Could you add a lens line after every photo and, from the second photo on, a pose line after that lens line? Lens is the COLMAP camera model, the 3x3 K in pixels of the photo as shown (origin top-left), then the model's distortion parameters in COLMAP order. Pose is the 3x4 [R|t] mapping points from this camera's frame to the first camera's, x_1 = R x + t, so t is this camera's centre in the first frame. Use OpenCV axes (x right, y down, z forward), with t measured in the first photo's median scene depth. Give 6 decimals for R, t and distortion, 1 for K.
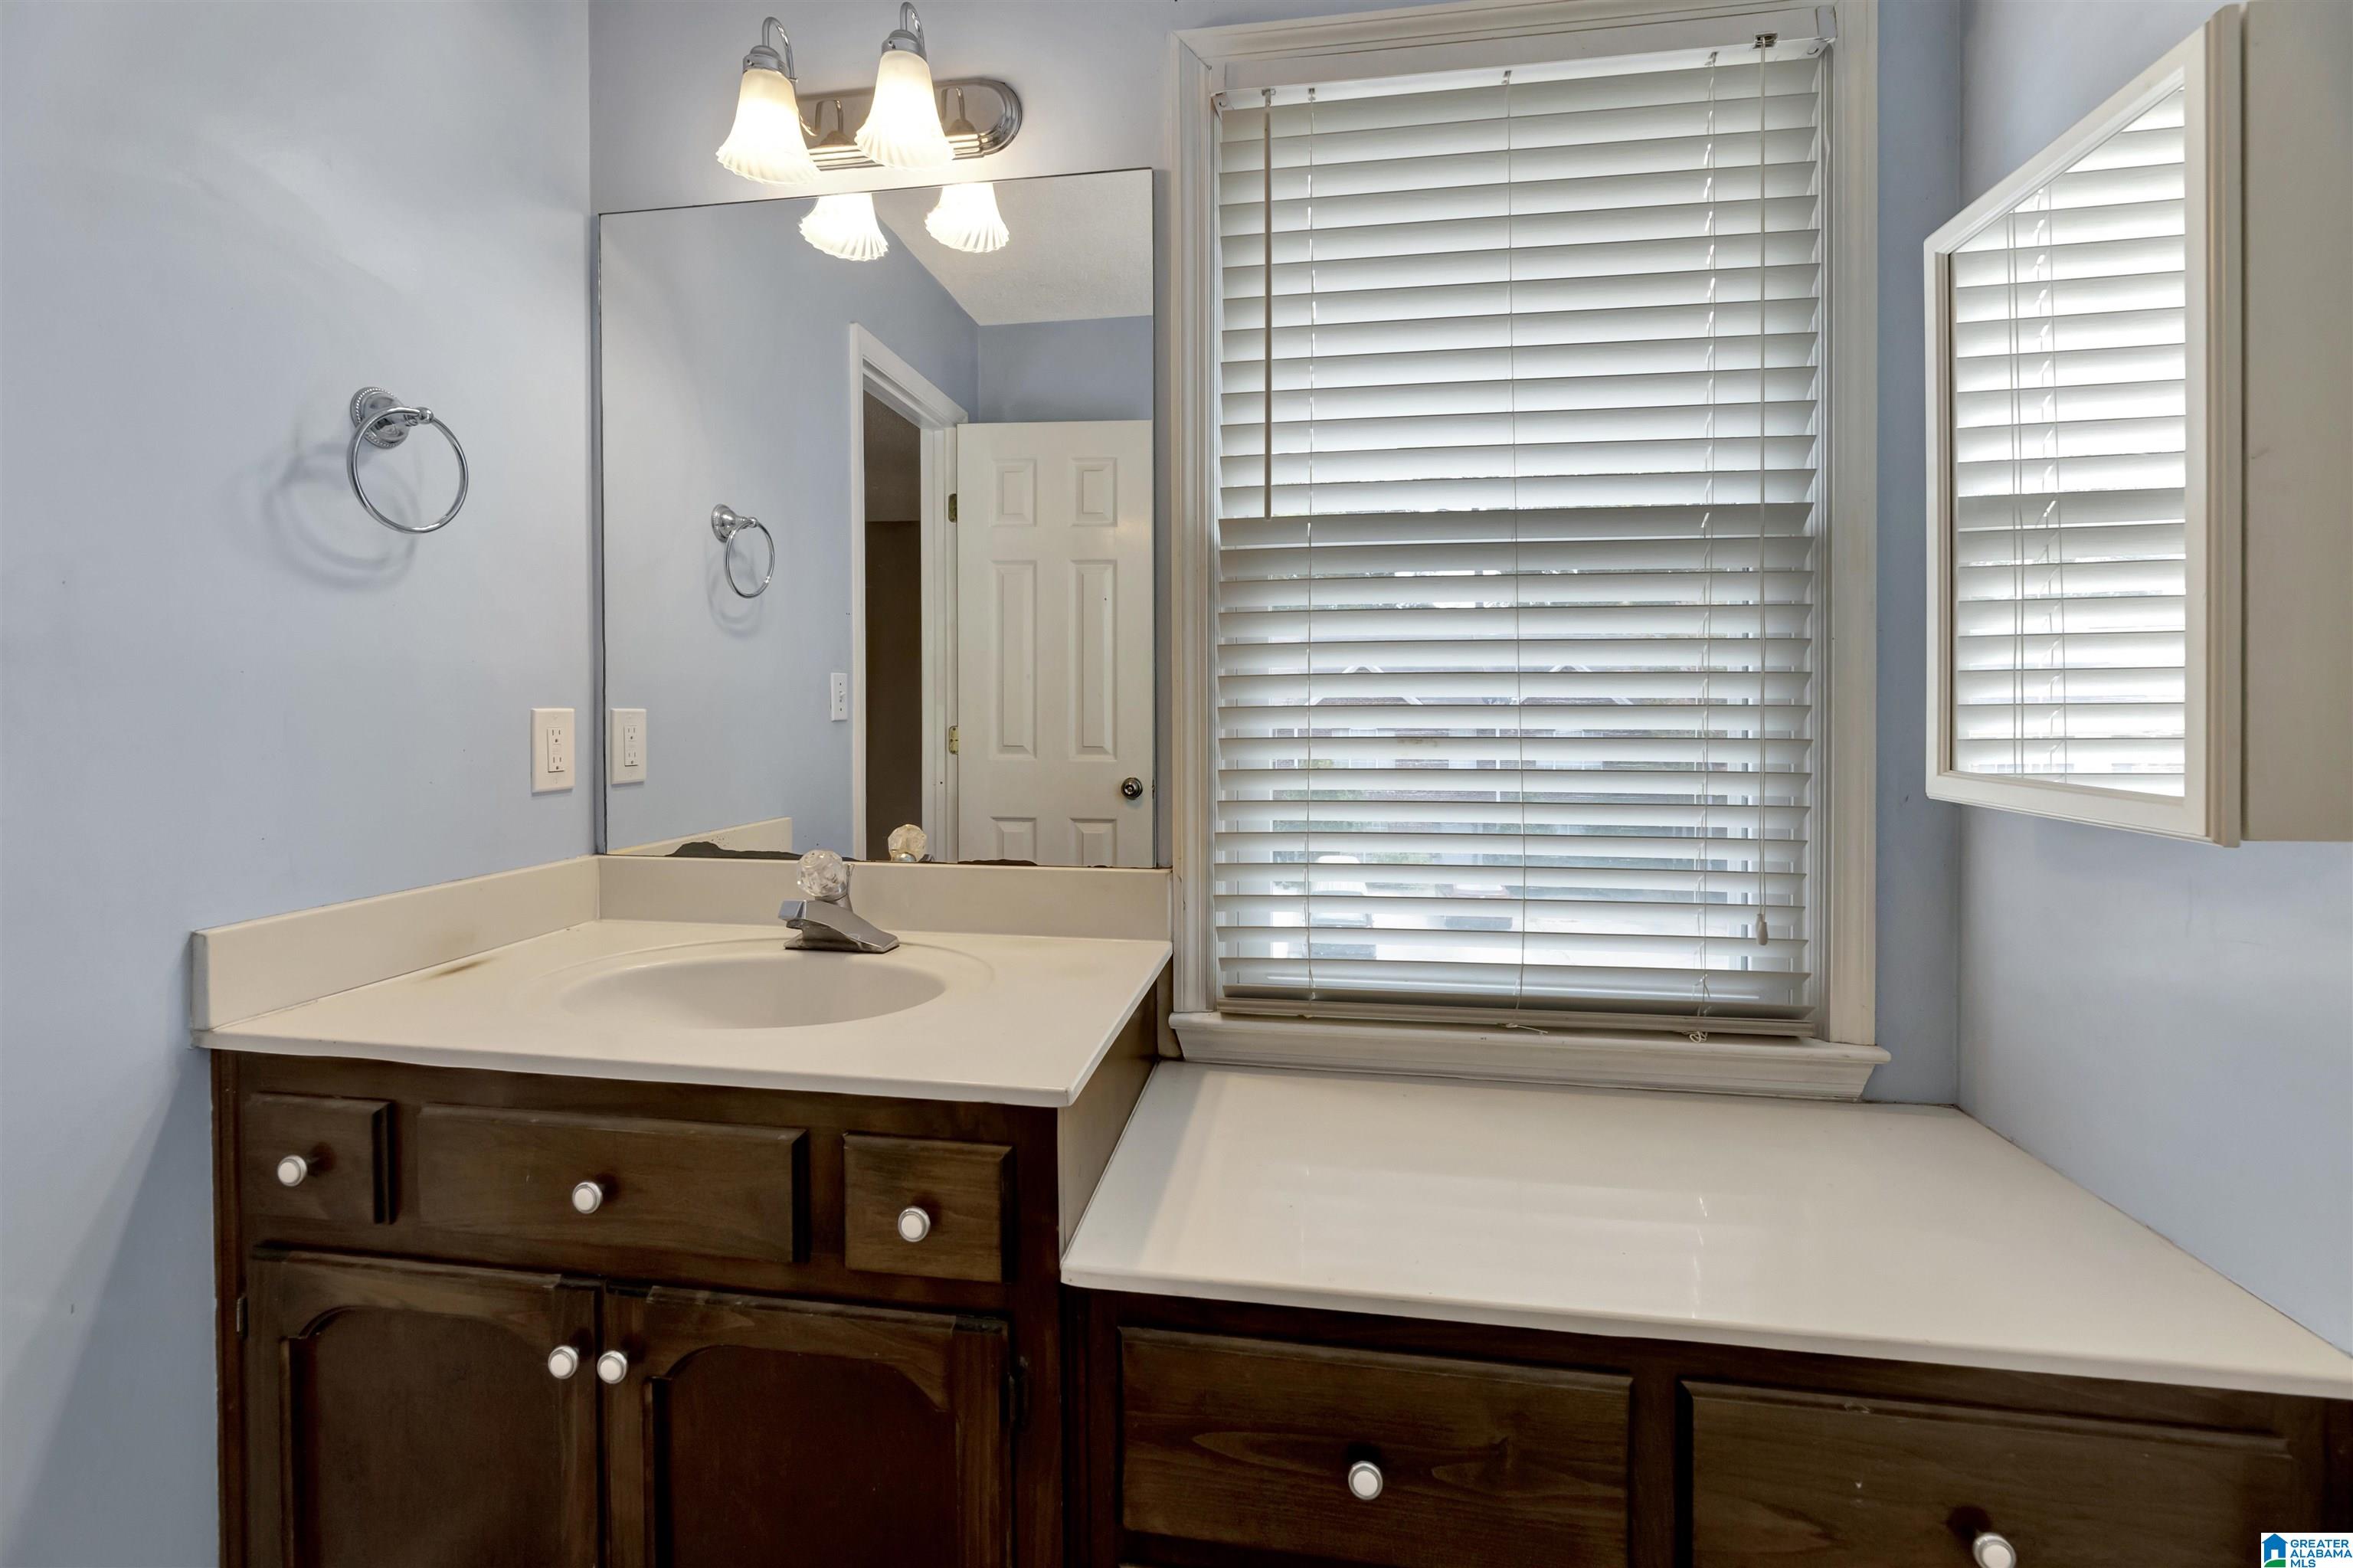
lens RADIAL K [[912.1, 0, 1184.9], [0, 912.1, 767.8], [0, 0, 1]] dist [-0.000325, 0.000079]
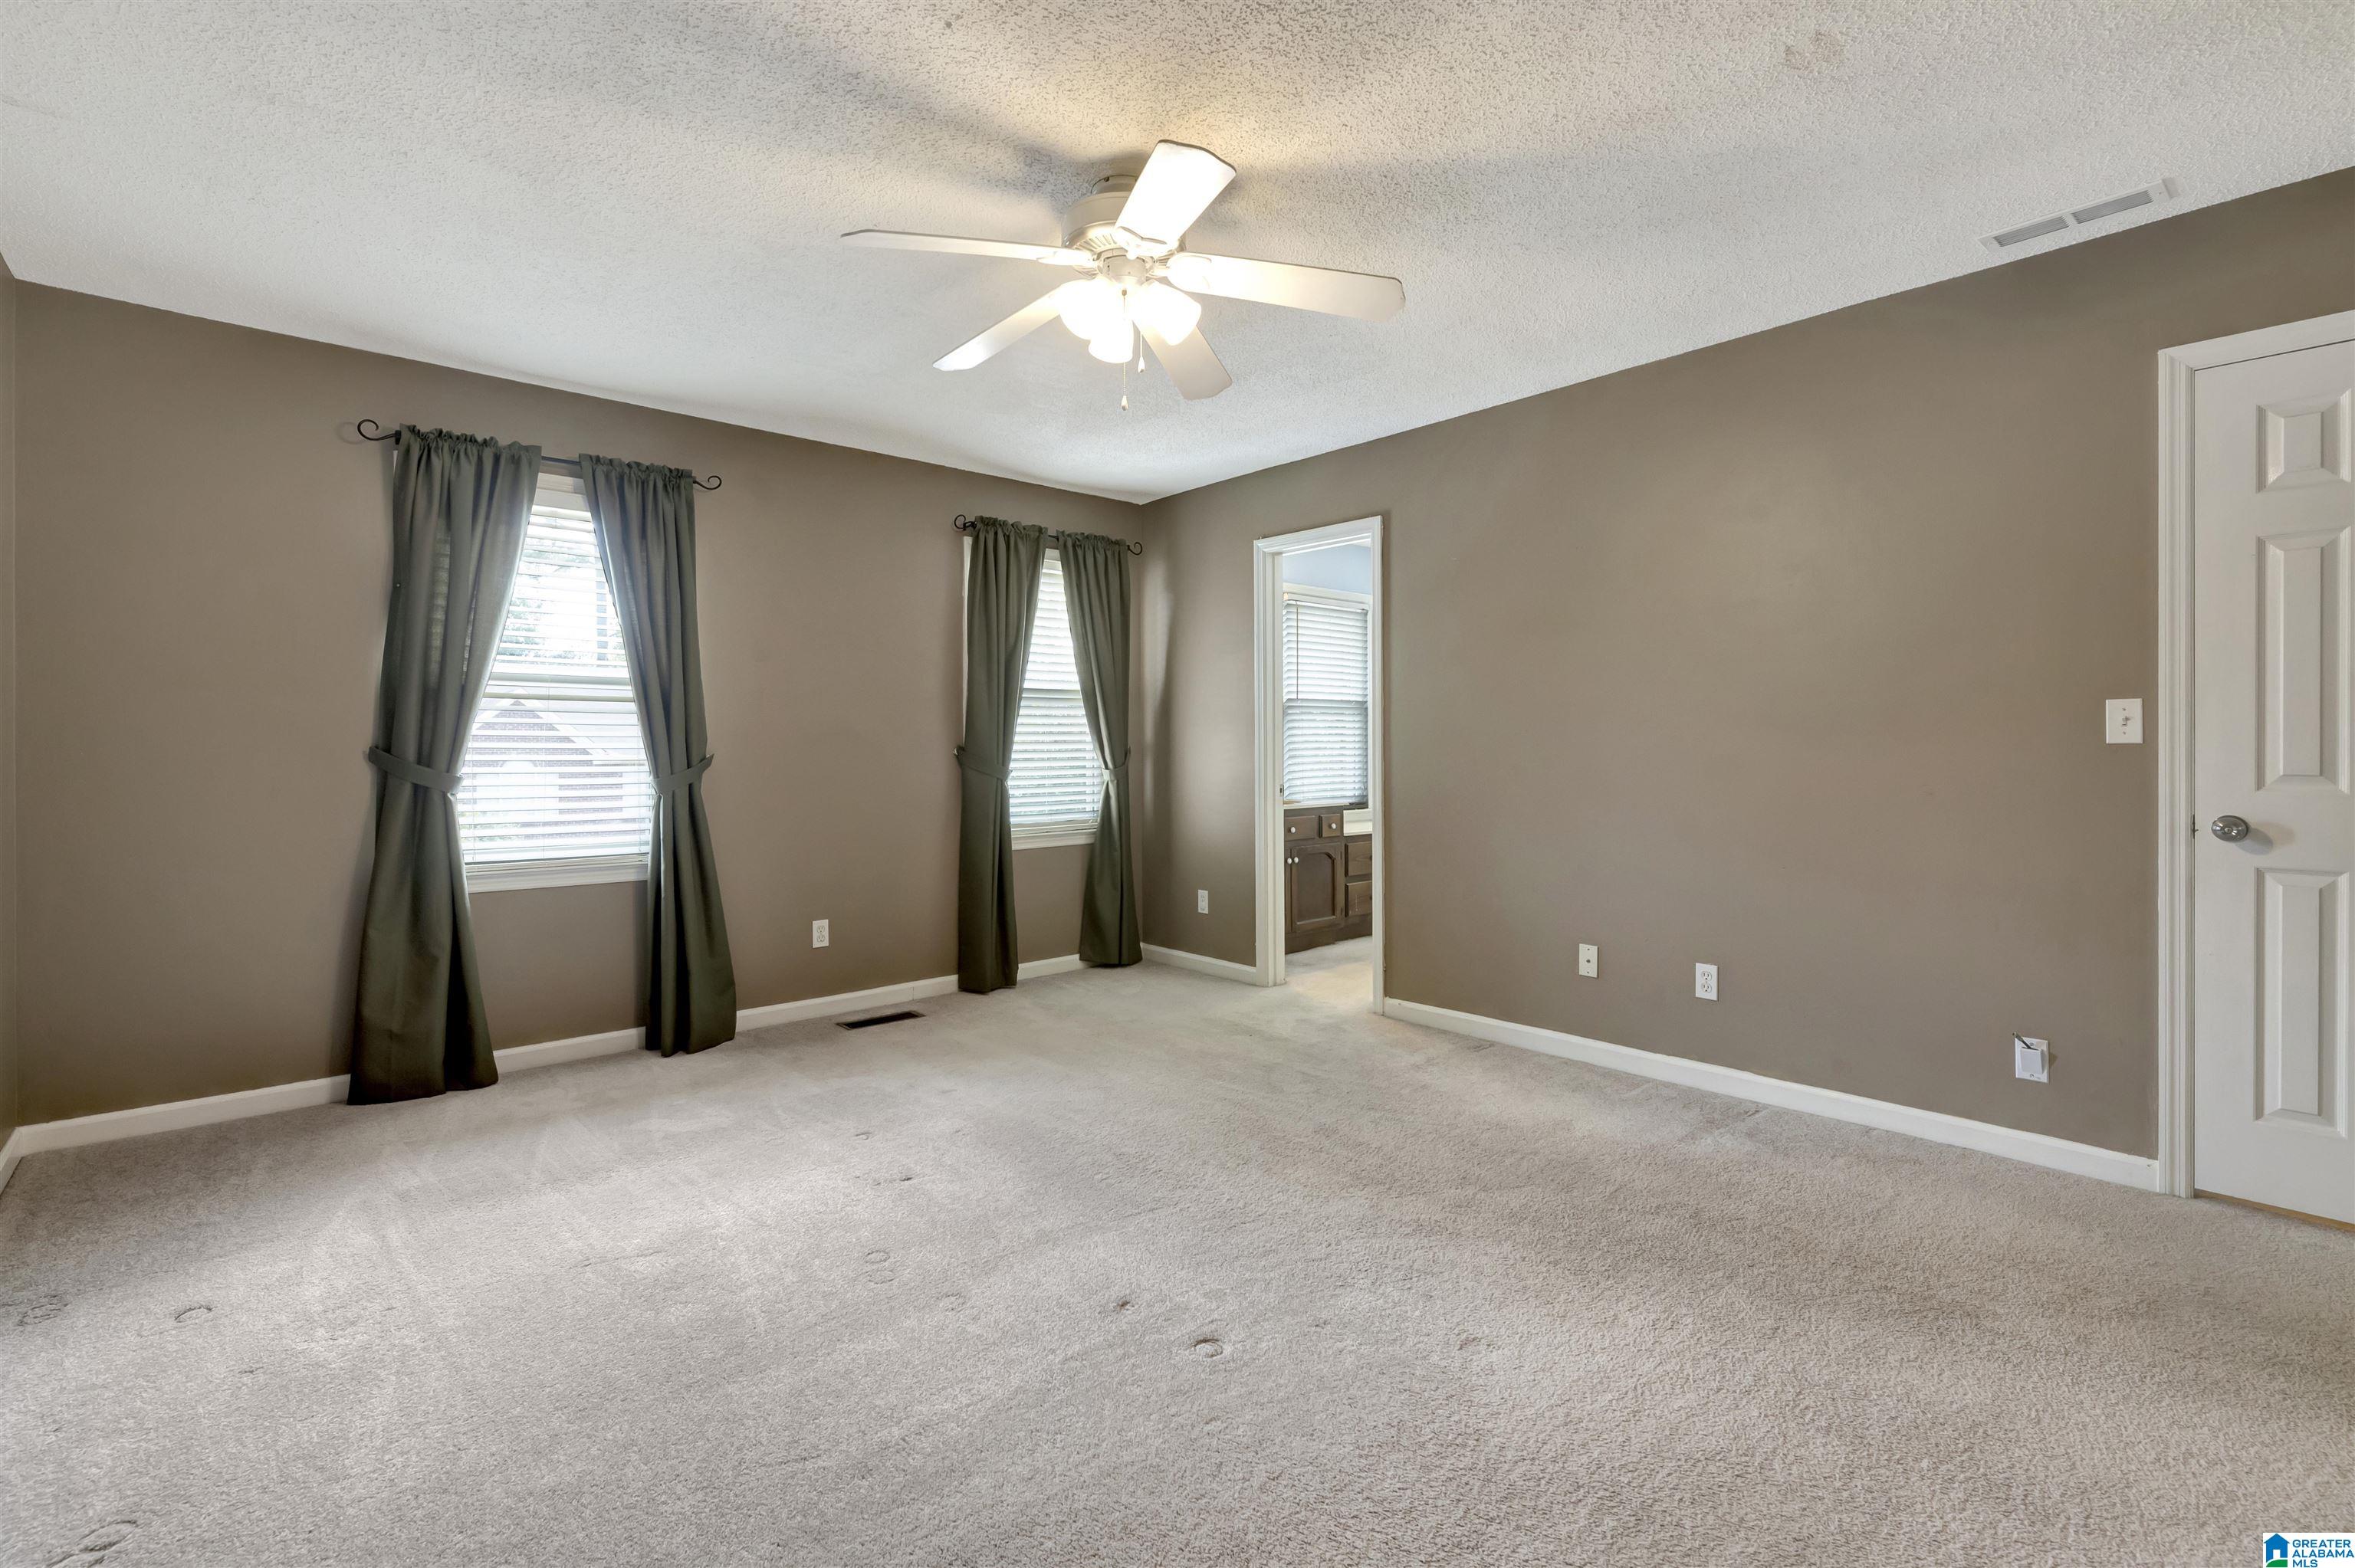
lens RADIAL K [[1098.8, 0, 1180.7], [0, 1098.8, 737.2], [0, 0, 1]] dist [-0.000459, 0.000074]
pose [[0.637178, -0.002975, 0.770711, -4.446413], [0.019179, 0.999744, -0.011998, -0.037963], [-0.770478, 0.022426, 0.637072, -1.950455]]
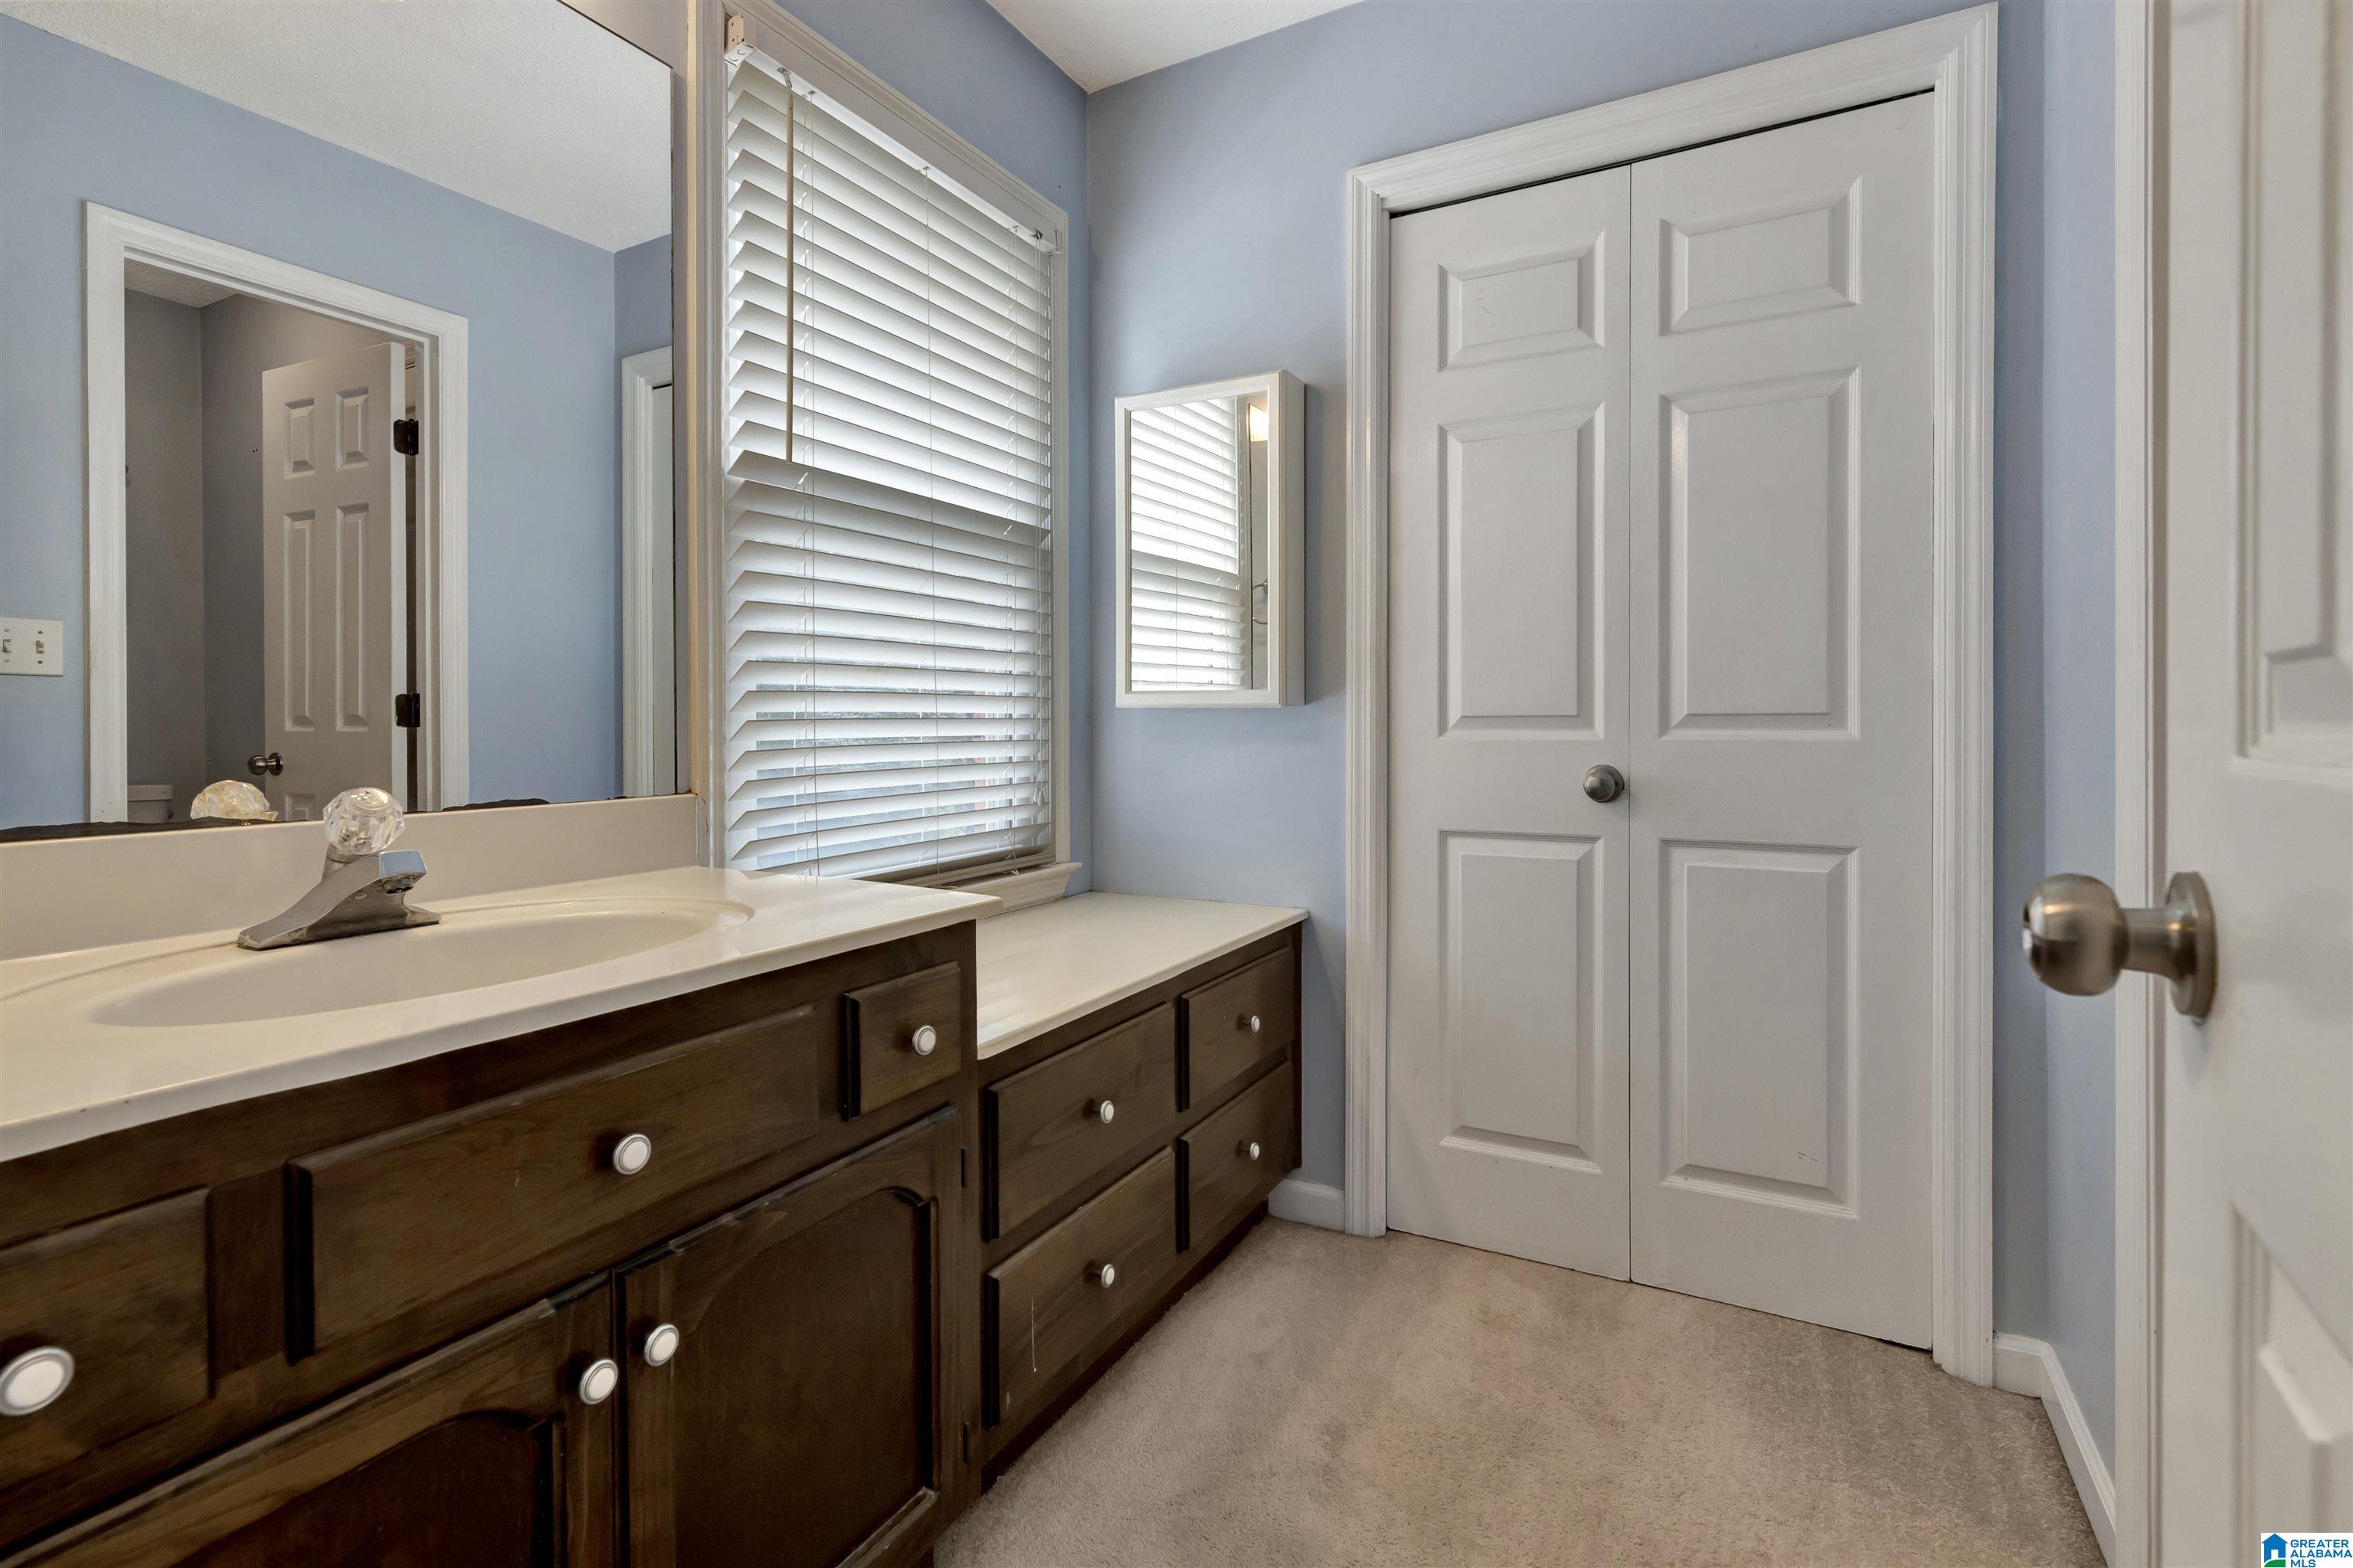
lens RADIAL K [[1098.0, 0, 1179.7], [0, 1098.0, 737.3], [0, 0, 1]] dist [-0.000459, 0.000074]
pose [[0.348460, -0.022527, 0.937053, -1.050348], [0.017402, 0.999694, 0.017562, 0.044975], [-0.937162, 0.010187, 0.348745, 0.108798]]
